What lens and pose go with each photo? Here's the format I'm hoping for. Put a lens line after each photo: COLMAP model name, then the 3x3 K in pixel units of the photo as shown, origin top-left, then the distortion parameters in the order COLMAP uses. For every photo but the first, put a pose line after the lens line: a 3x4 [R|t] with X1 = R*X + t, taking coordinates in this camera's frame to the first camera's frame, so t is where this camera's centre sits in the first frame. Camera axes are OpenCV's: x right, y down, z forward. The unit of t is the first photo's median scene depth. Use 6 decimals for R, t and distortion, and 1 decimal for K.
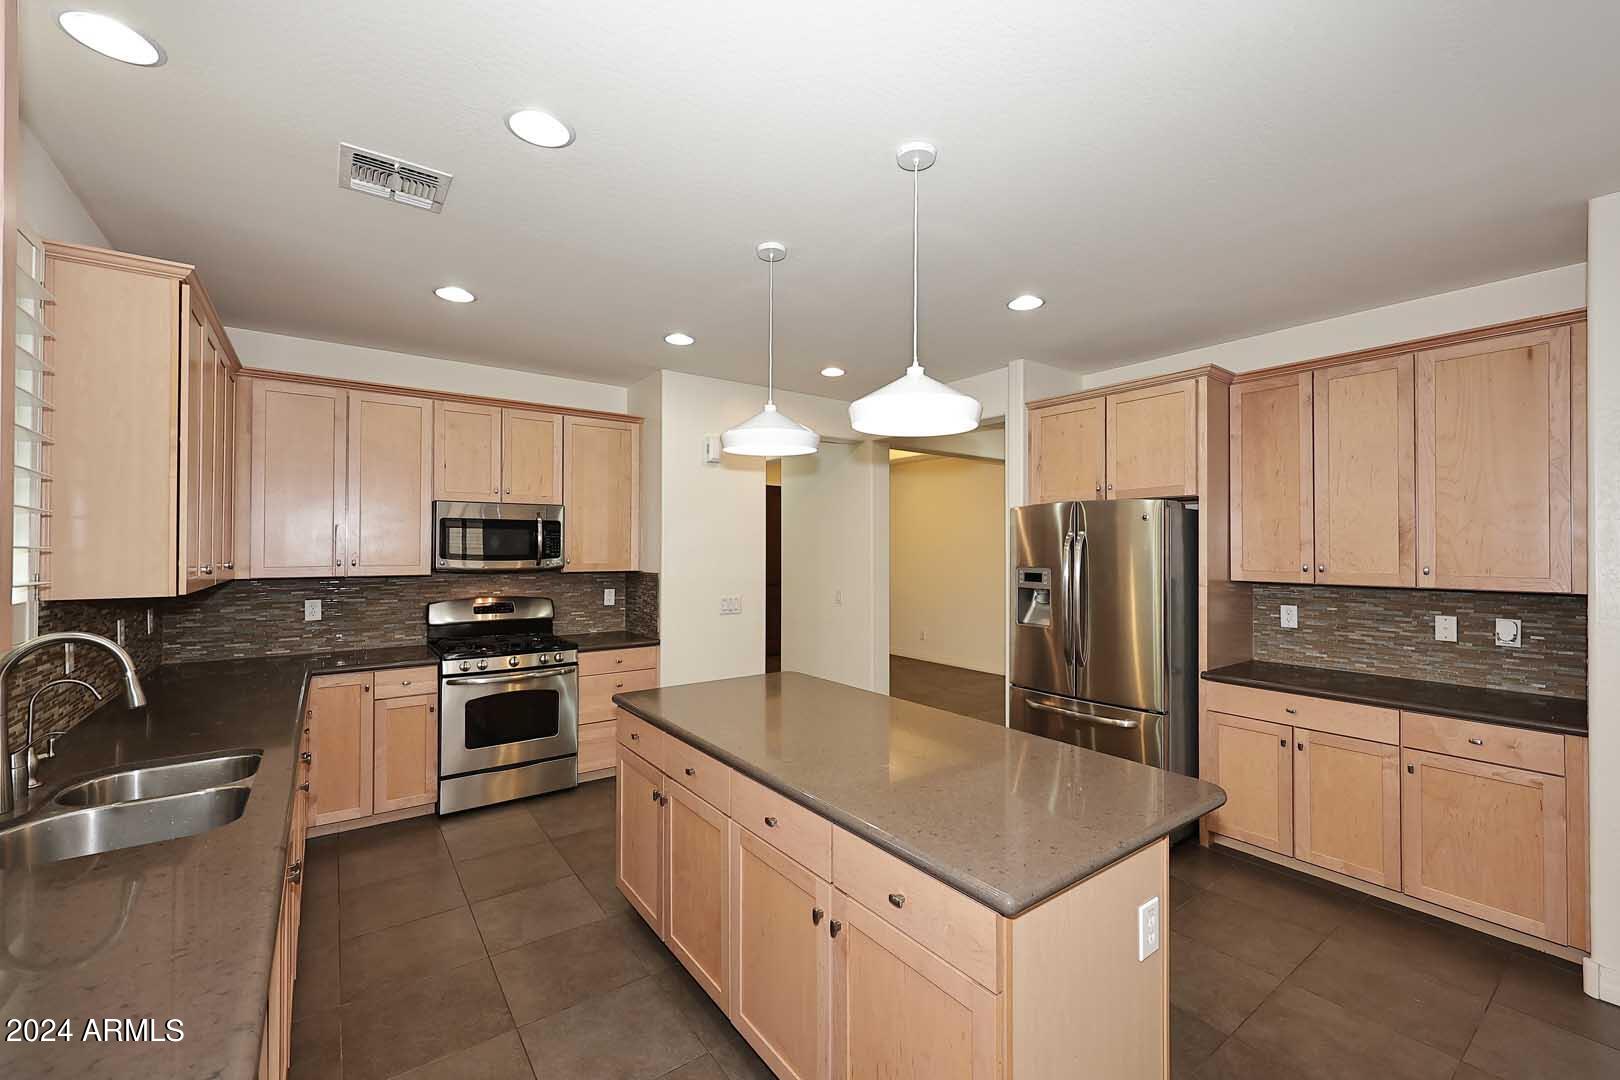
lens RADIAL K [[659.3, 0, 805.0], [0, 659.3, 544.0], [0, 0, 1]] dist [0.003783, 0.000819]
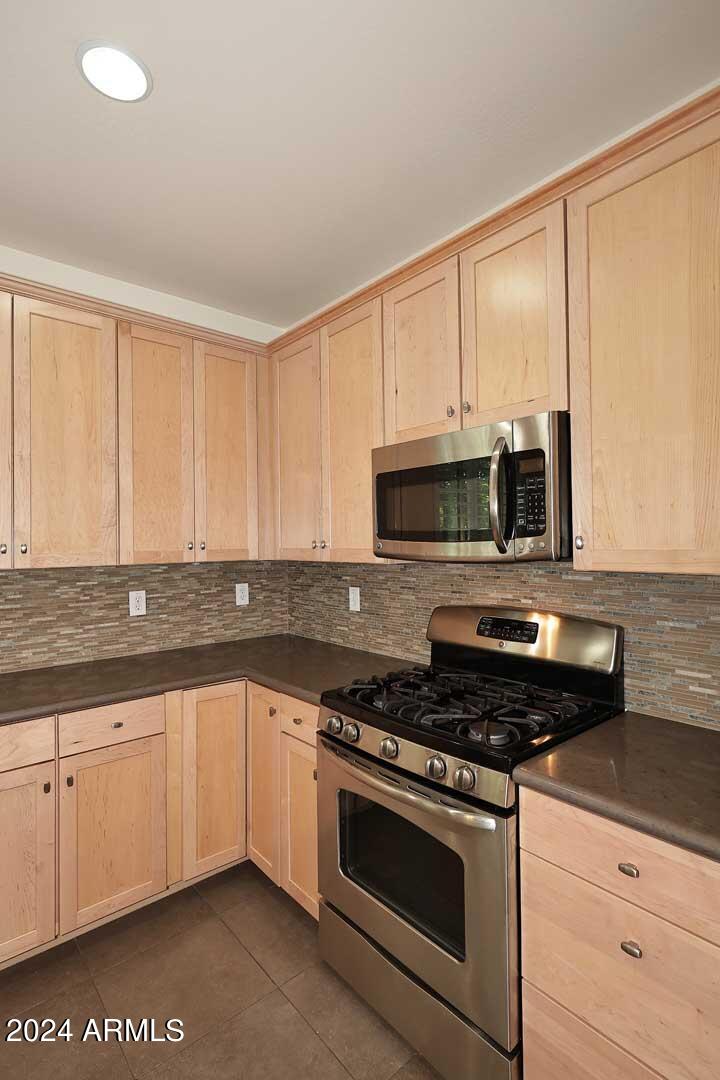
lens RADIAL K [[529.6, 0, 359.5], [0, 529.6, 534.9], [0, 0, 1]] dist [-0.000294, 0.000354]
pose [[0.081978, -0.016231, -0.996502, -0.047124], [0.015826, 0.999762, -0.014983, 0.025788], [0.996508, -0.014543, 0.082215, 0.940213]]
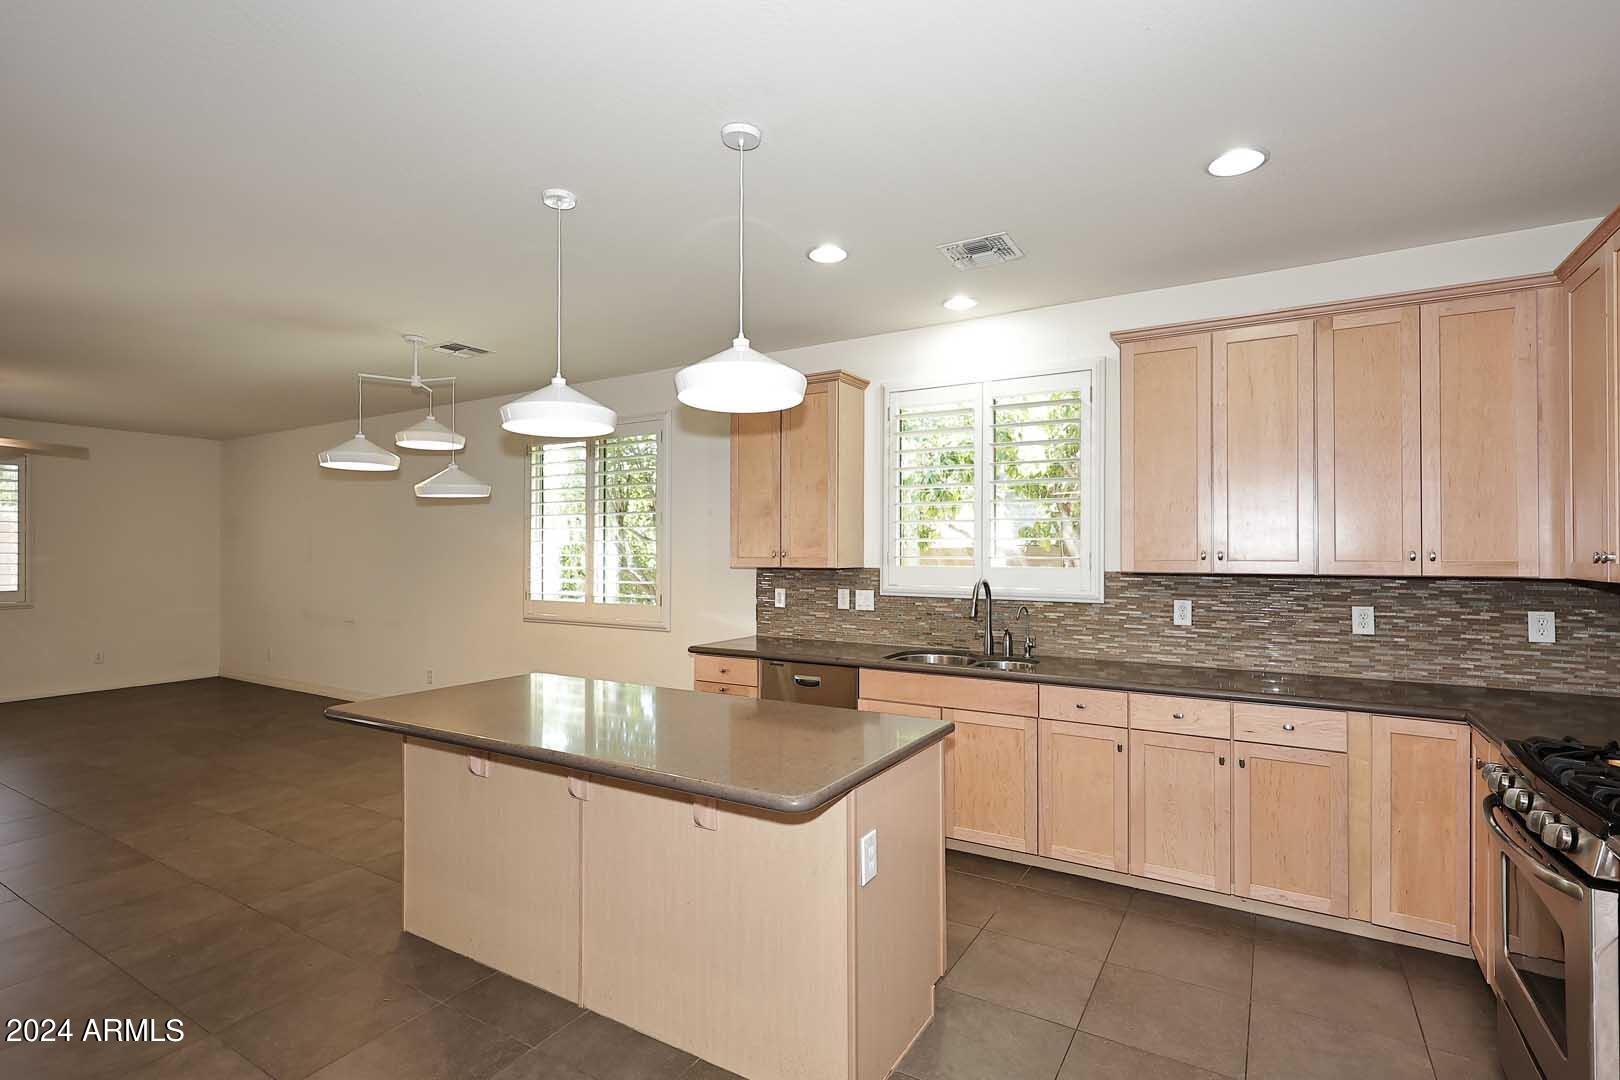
lens RADIAL K [[759.4, 0, 821.4], [0, 759.4, 543.6], [0, 0, 1]] dist [0.001189, -0.000052]
pose [[-0.920169, -0.007637, -0.391446, 0.144093], [-0.001537, 0.999872, -0.015894, 0.026753], [0.391518, -0.014024, -0.920064, 1.254490]]
